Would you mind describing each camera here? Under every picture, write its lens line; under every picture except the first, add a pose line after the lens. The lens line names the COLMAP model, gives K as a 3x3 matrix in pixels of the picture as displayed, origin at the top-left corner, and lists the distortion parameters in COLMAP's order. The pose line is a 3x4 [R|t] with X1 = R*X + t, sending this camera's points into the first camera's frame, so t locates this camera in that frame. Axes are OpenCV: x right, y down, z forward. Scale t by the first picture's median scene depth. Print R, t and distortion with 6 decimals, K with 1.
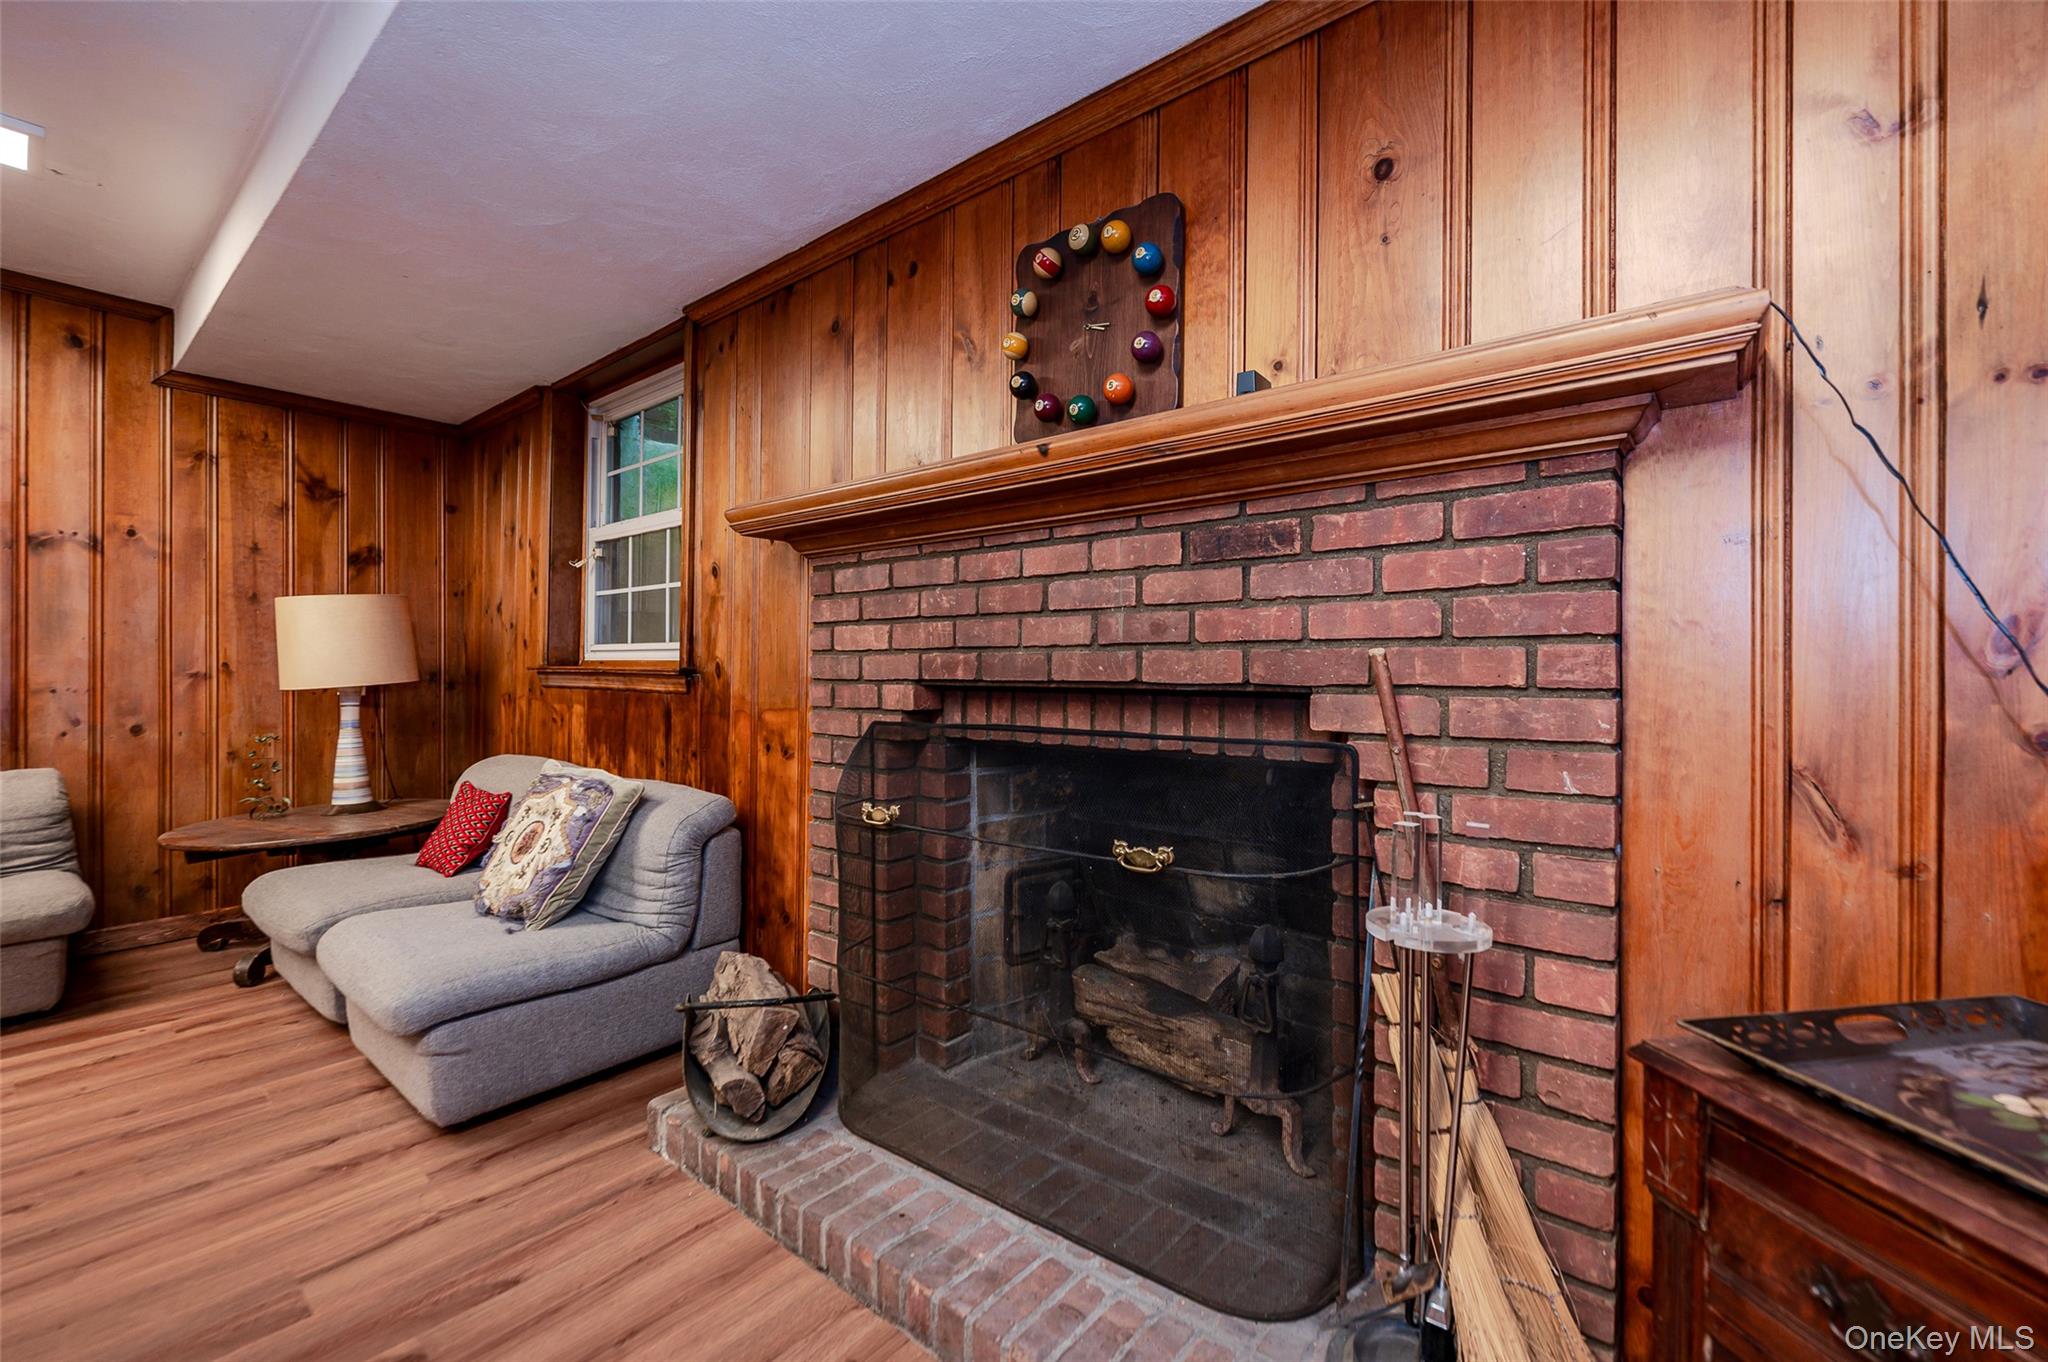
lens RADIAL K [[841.8, 0, 1024.0], [0, 841.8, 681.0], [0, 0, 1]] dist [0.001124, 0.000137]
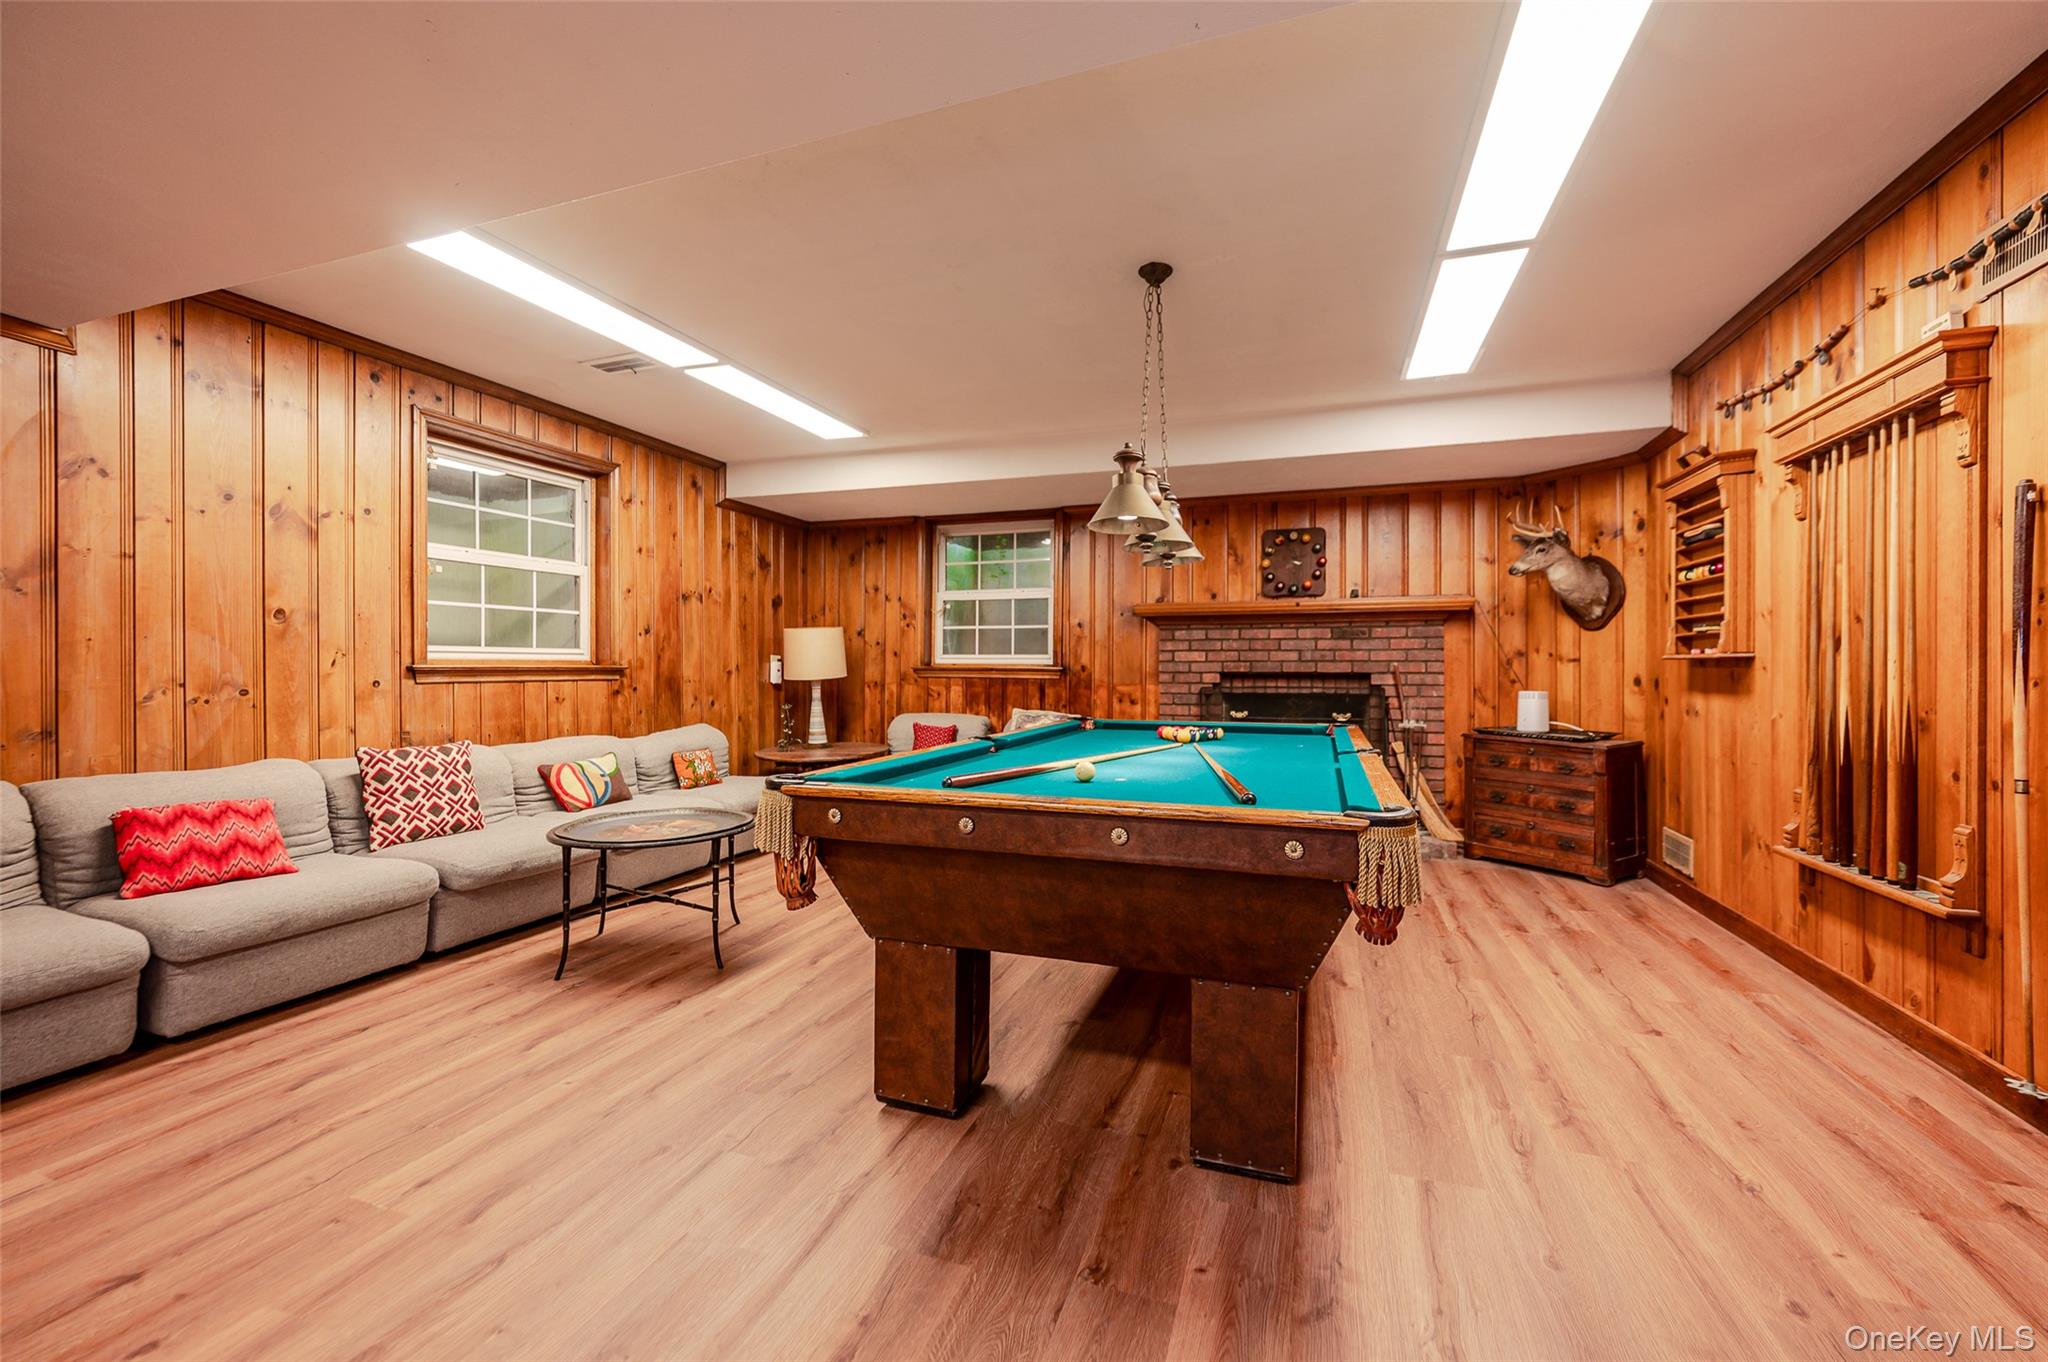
lens RADIAL K [[829.7, 0, 1024.0], [0, 829.7, 681.0], [0, 0, 1]] dist [0.001006, -0.000250]
pose [[0.937701, -0.006620, 0.347380, -1.800348], [0.005314, 0.999975, 0.004710, 0.013152], [-0.347403, -0.002570, 0.937712, -1.460551]]
